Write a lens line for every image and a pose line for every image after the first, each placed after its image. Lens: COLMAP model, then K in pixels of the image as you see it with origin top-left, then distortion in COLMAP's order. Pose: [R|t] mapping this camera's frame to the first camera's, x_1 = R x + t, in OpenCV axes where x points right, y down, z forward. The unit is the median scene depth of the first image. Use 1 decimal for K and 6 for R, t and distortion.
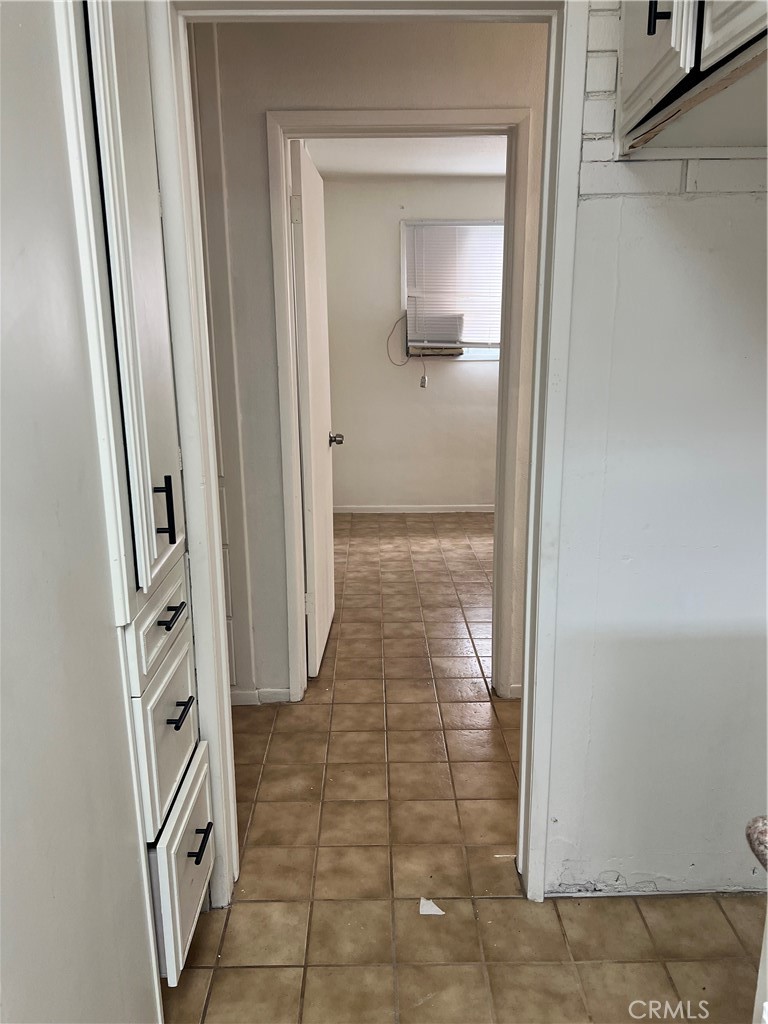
lens RADIAL K [[771.5, 0, 384.0], [0, 771.5, 512.0], [0, 0, 1]] dist [0.026006, -0.003860]
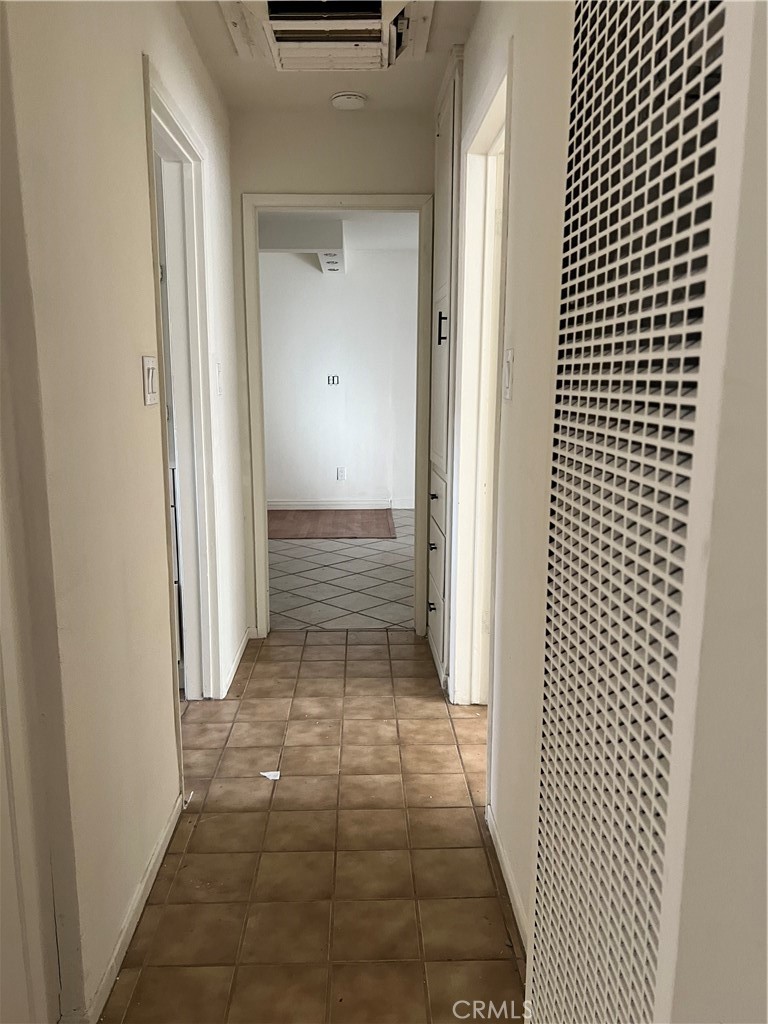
lens RADIAL K [[771.5, 0, 384.0], [0, 771.5, 512.0], [0, 0, 1]] dist [0.026006, -0.003860]
pose [[0.019813, 0.190428, -0.981501, 0.525579], [-0.236962, 0.954617, 0.180429, -0.101913], [0.971317, 0.229004, 0.064038, 0.480941]]
